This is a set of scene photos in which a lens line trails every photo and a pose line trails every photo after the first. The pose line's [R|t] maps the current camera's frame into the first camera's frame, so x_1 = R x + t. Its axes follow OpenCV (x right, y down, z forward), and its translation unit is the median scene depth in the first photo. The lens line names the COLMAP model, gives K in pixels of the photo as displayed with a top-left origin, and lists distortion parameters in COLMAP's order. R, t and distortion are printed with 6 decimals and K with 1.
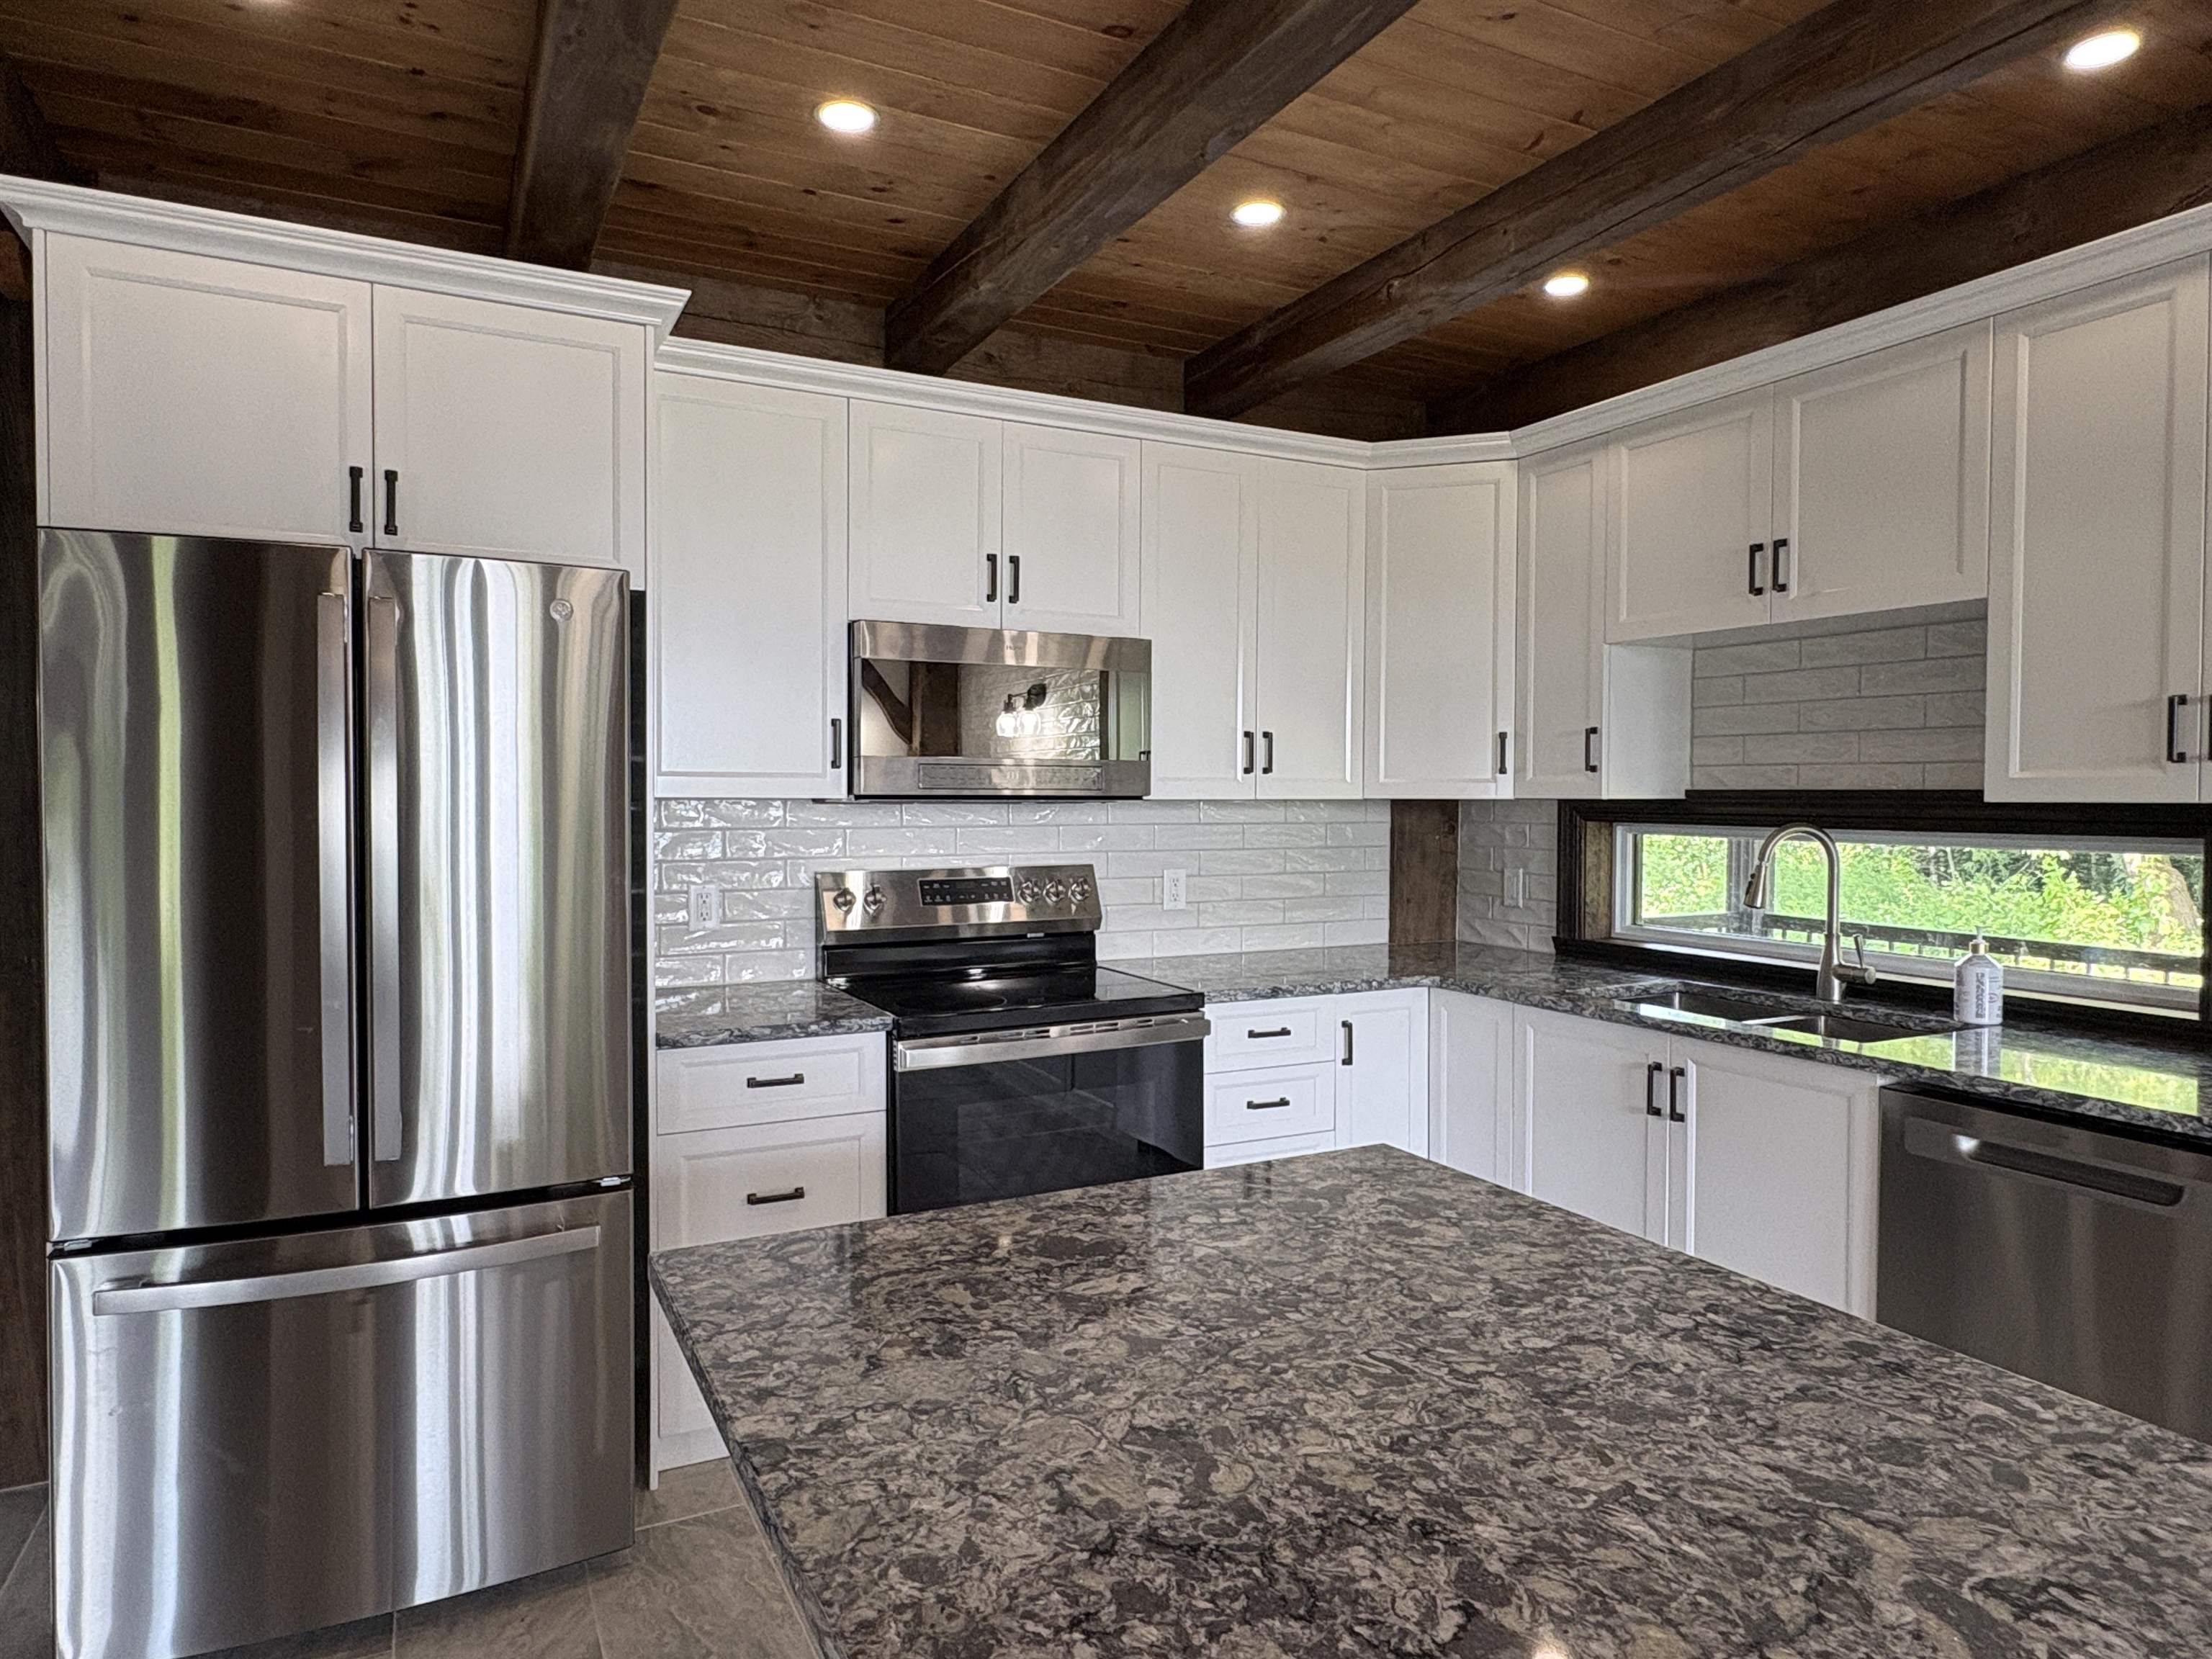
lens RADIAL K [[1340.7, 0, 1105.9], [0, 1340.7, 822.5], [0, 0, 1]] dist [0.005753, -0.001264]
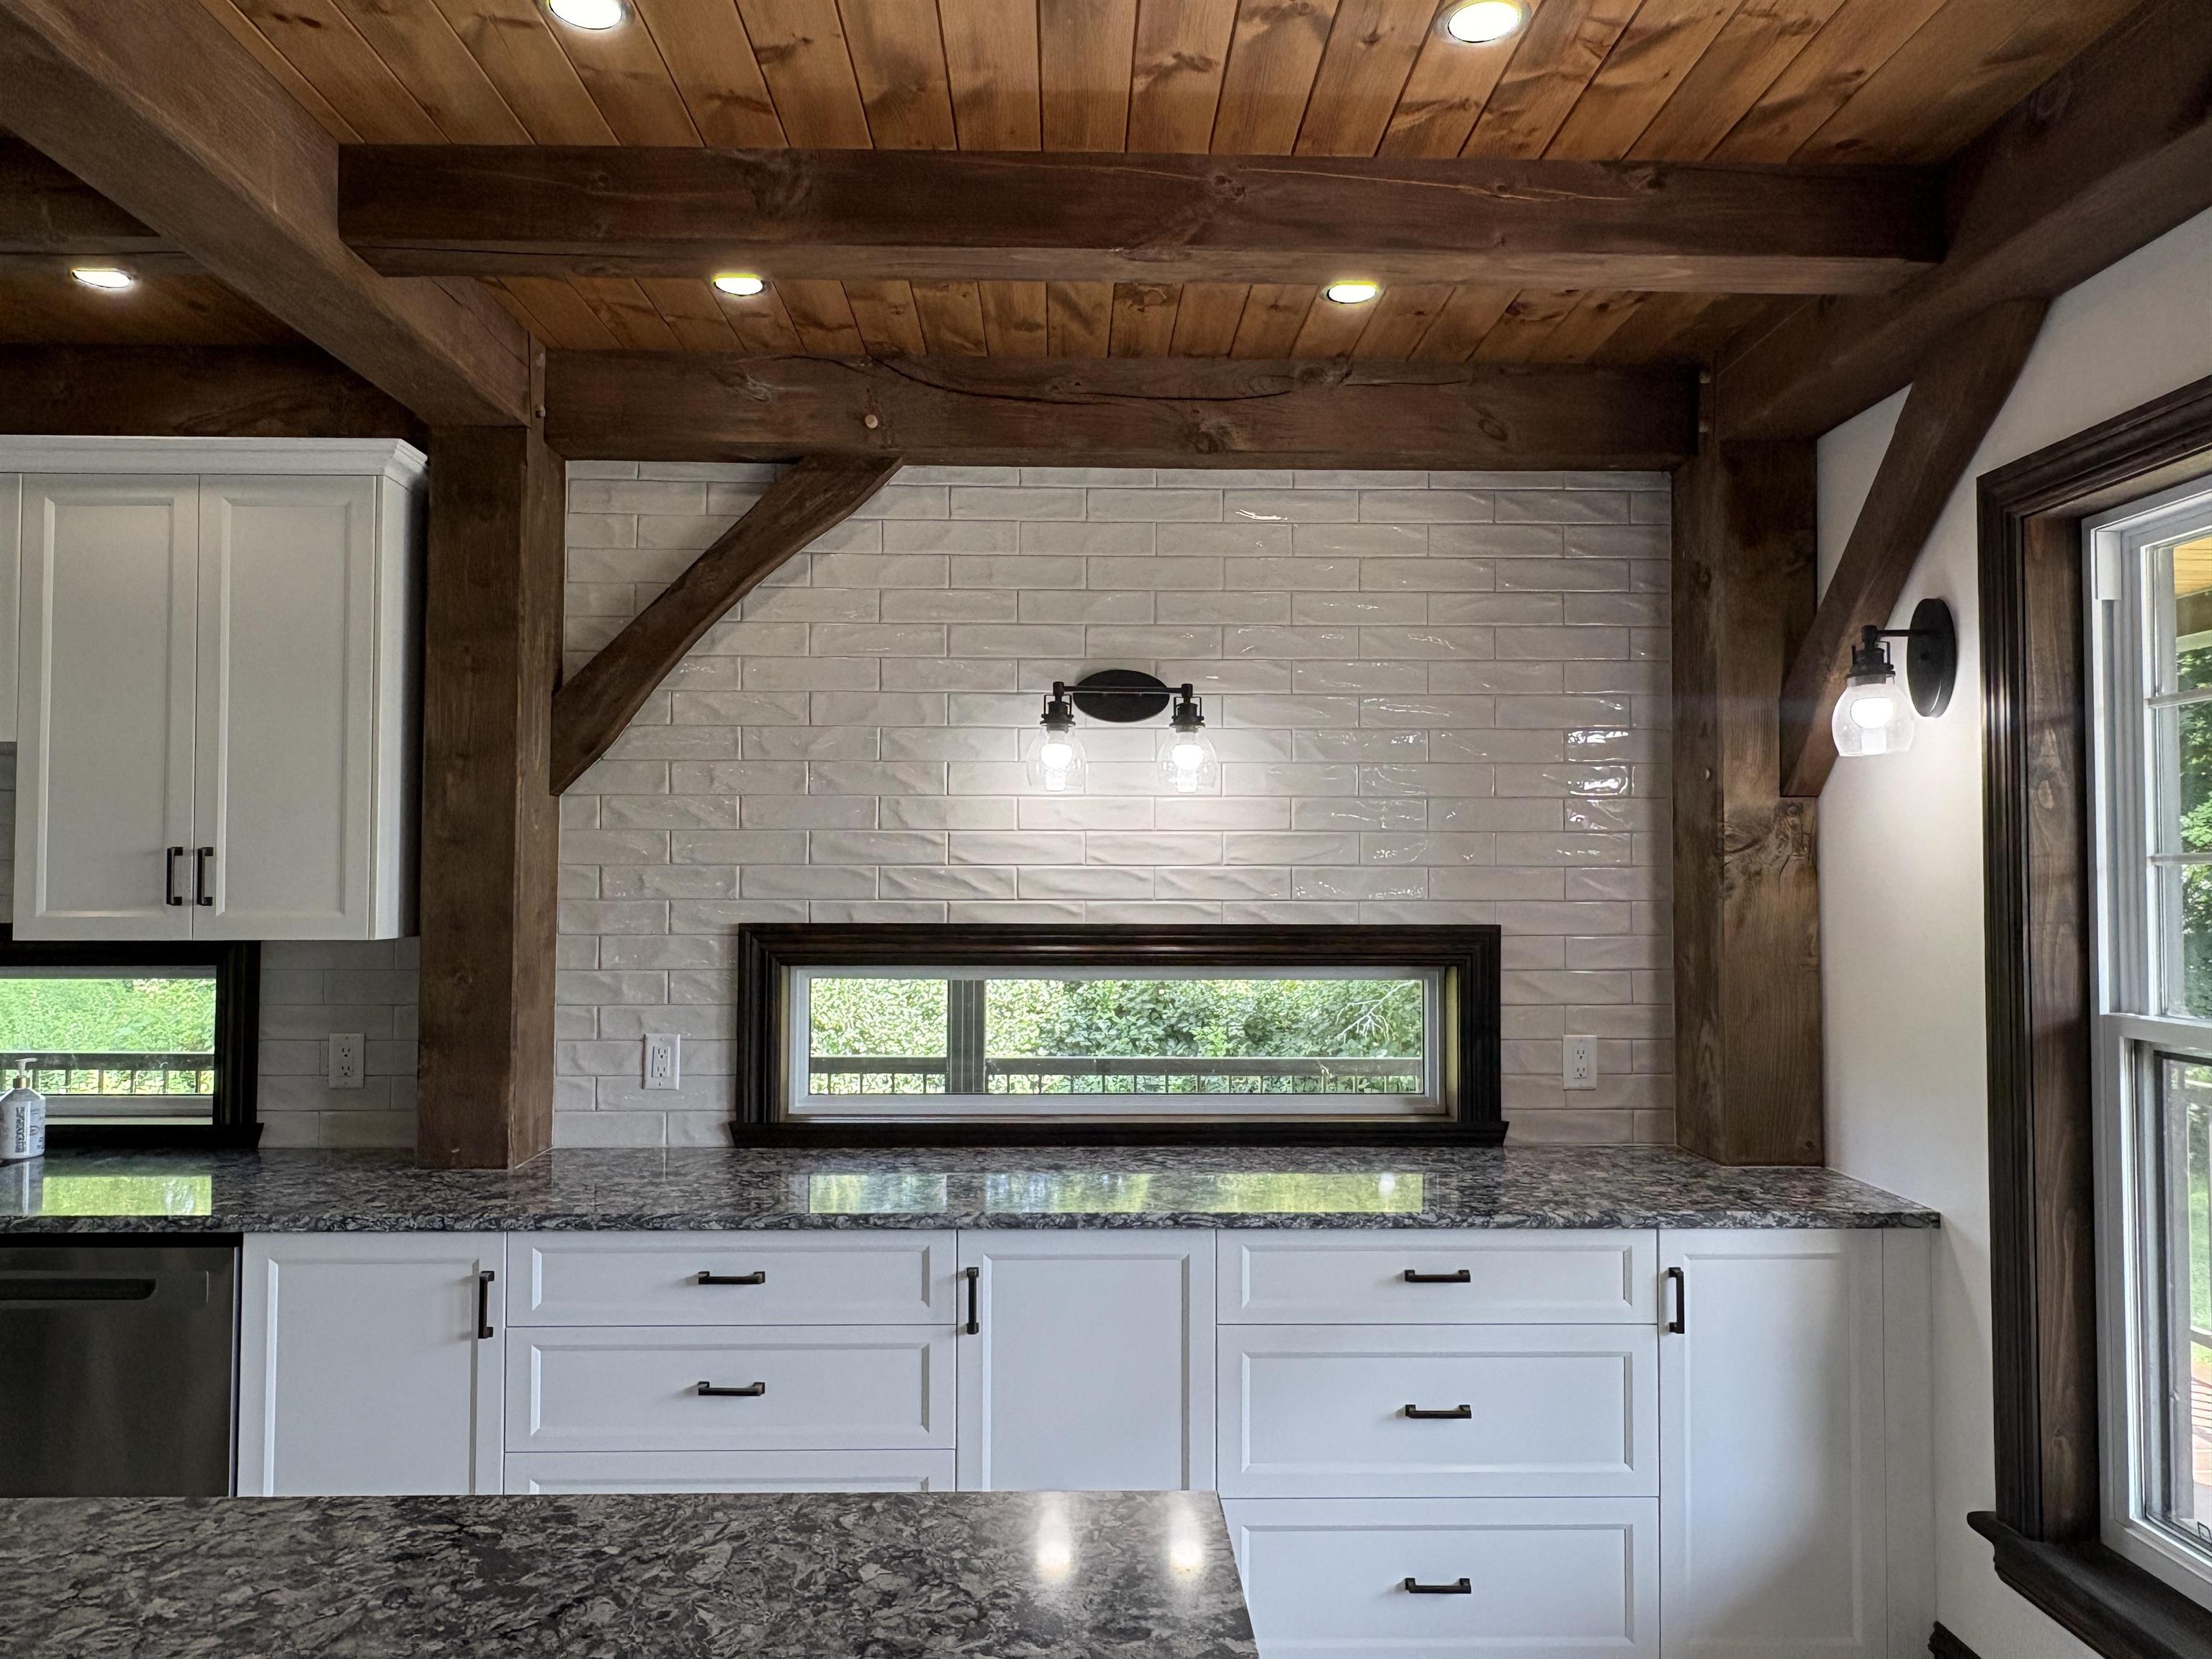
lens RADIAL K [[1485.4, 0, 1100.9], [0, 1485.4, 837.3], [0, 0, 1]] dist [-0.006049, 0.006454]
pose [[0.439083, 0.022701, 0.898160, 0.002165], [0.019745, 0.999195, -0.034907, -0.033482], [-0.898230, 0.033061, 0.438281, -0.210869]]
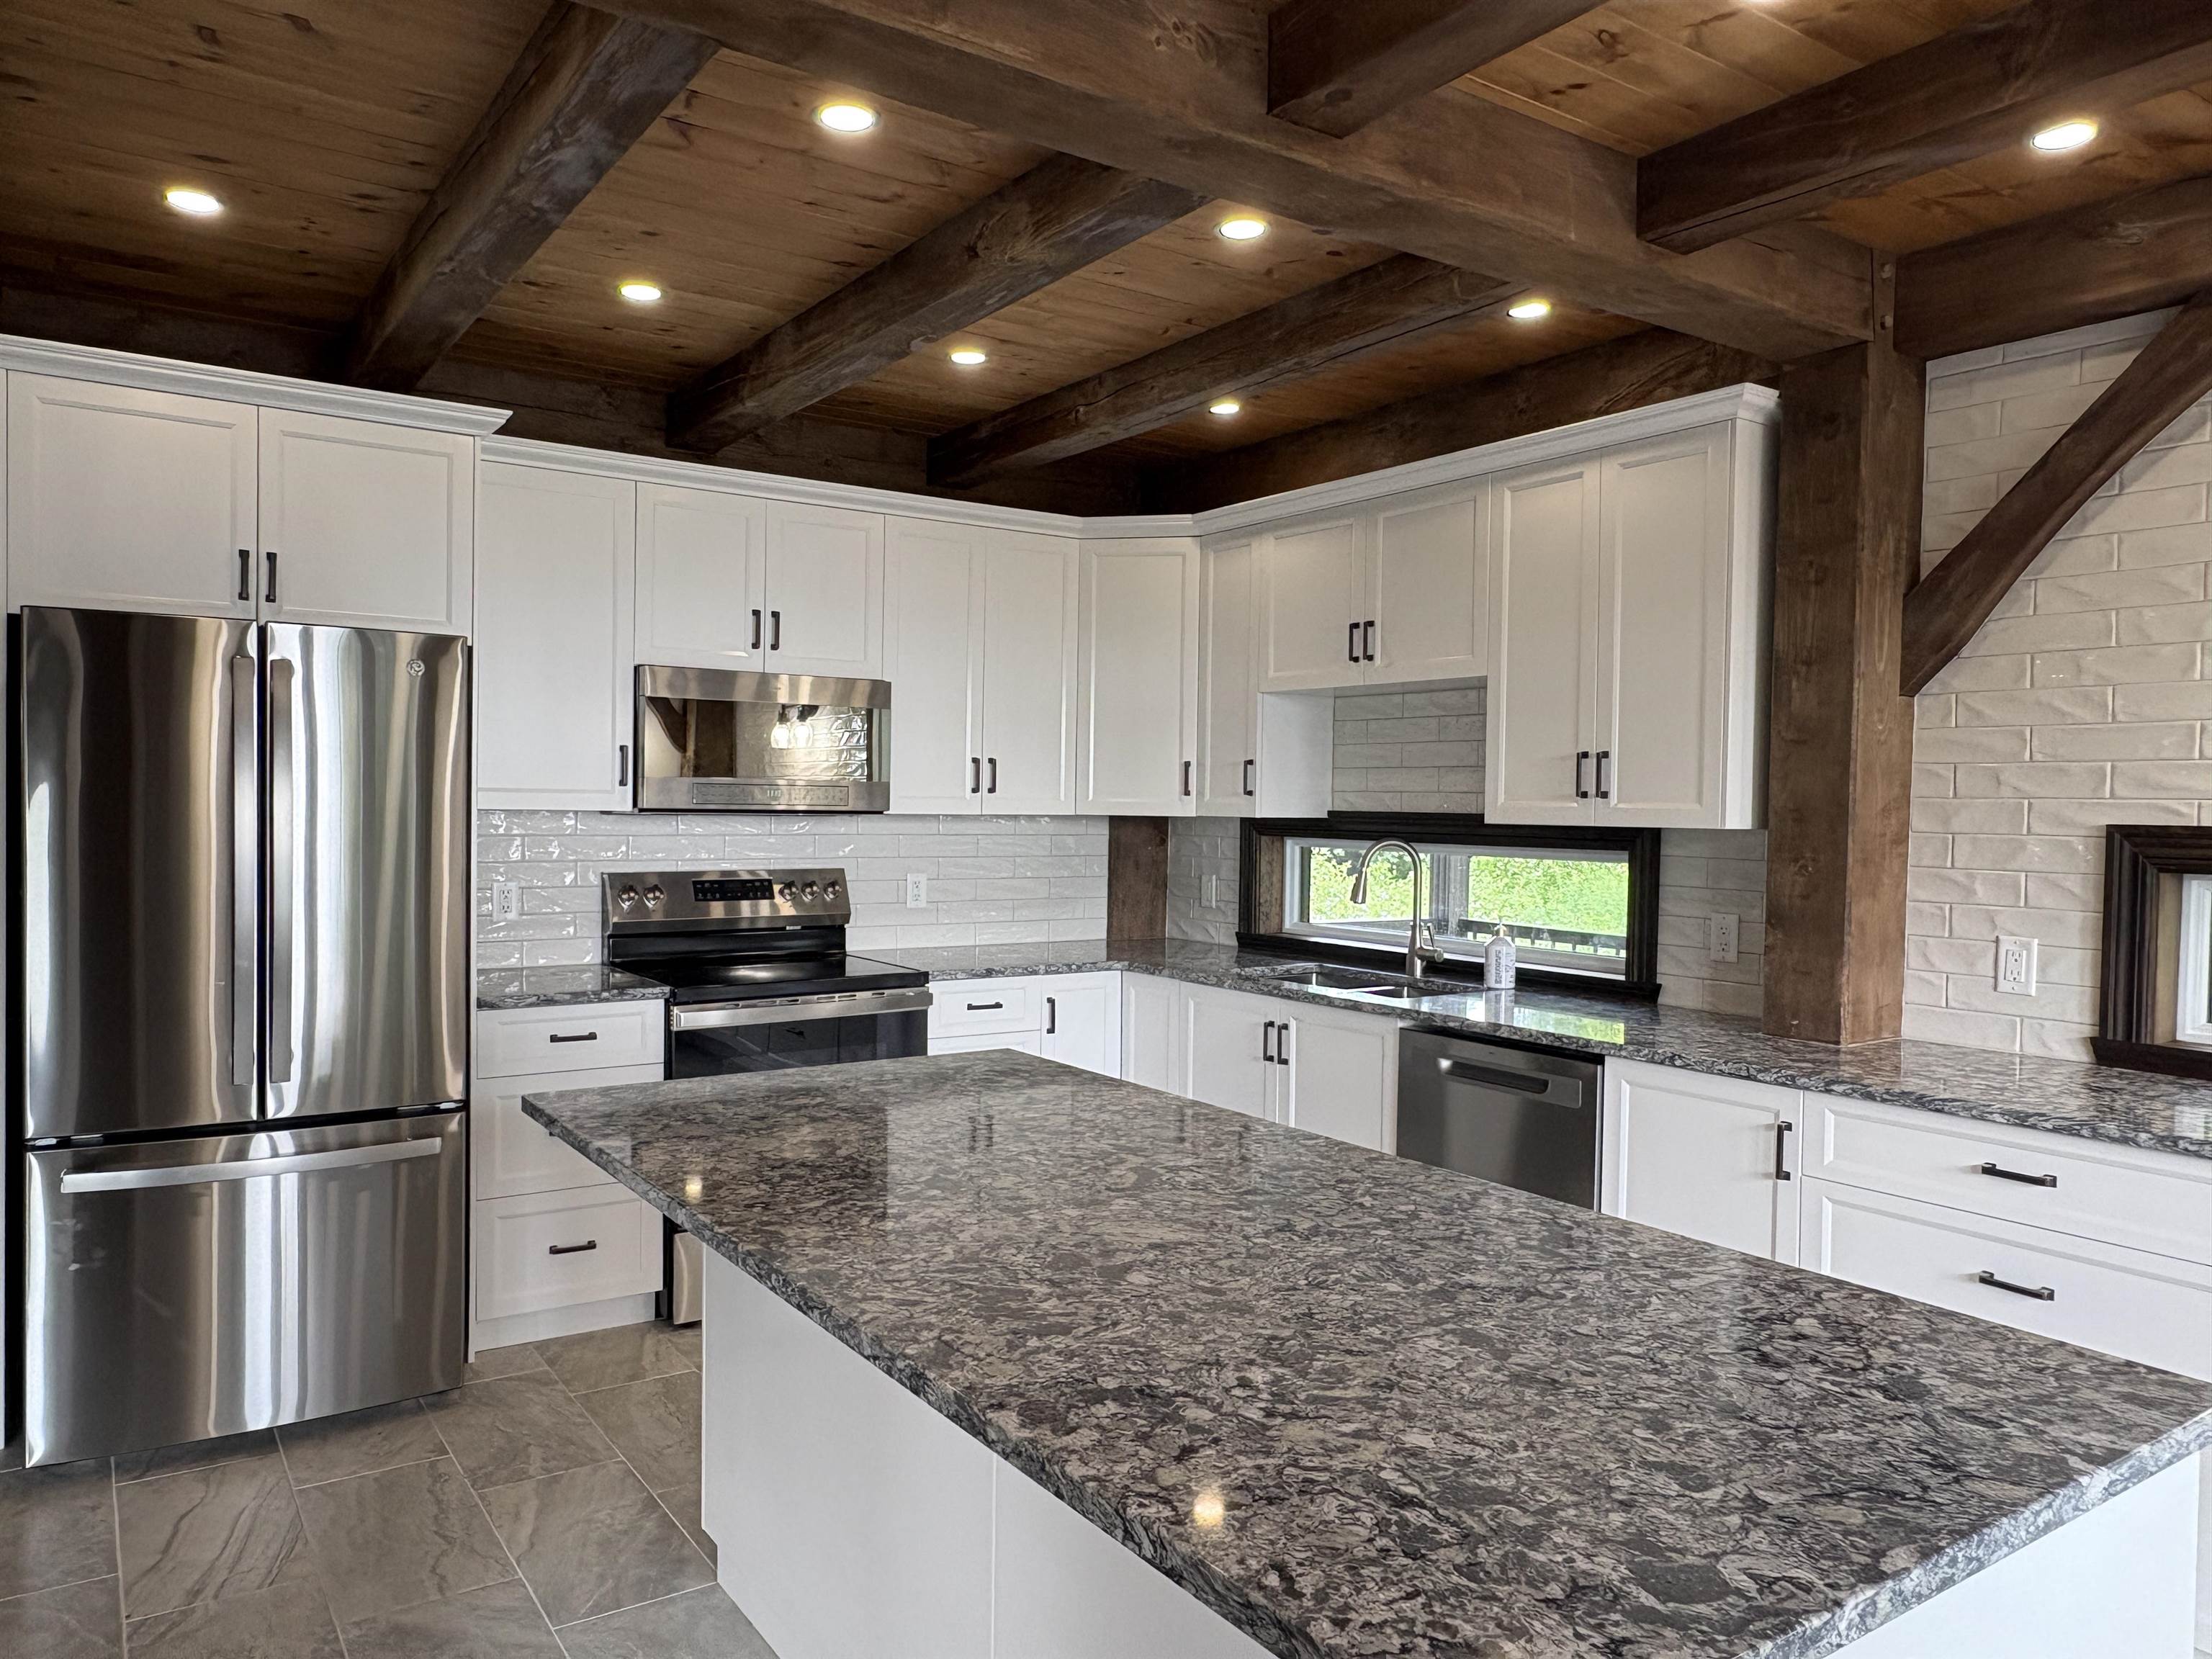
lens RADIAL K [[1519.7, 0, 1091.5], [0, 1519.7, 838.9], [0, 0, 1]] dist [0.004587, 0.003608]
pose [[0.992932, 0.008480, 0.118384, 0.060348], [-0.008885, 0.999956, 0.002890, -0.000462], [-0.118354, -0.003922, 0.992964, -0.439334]]
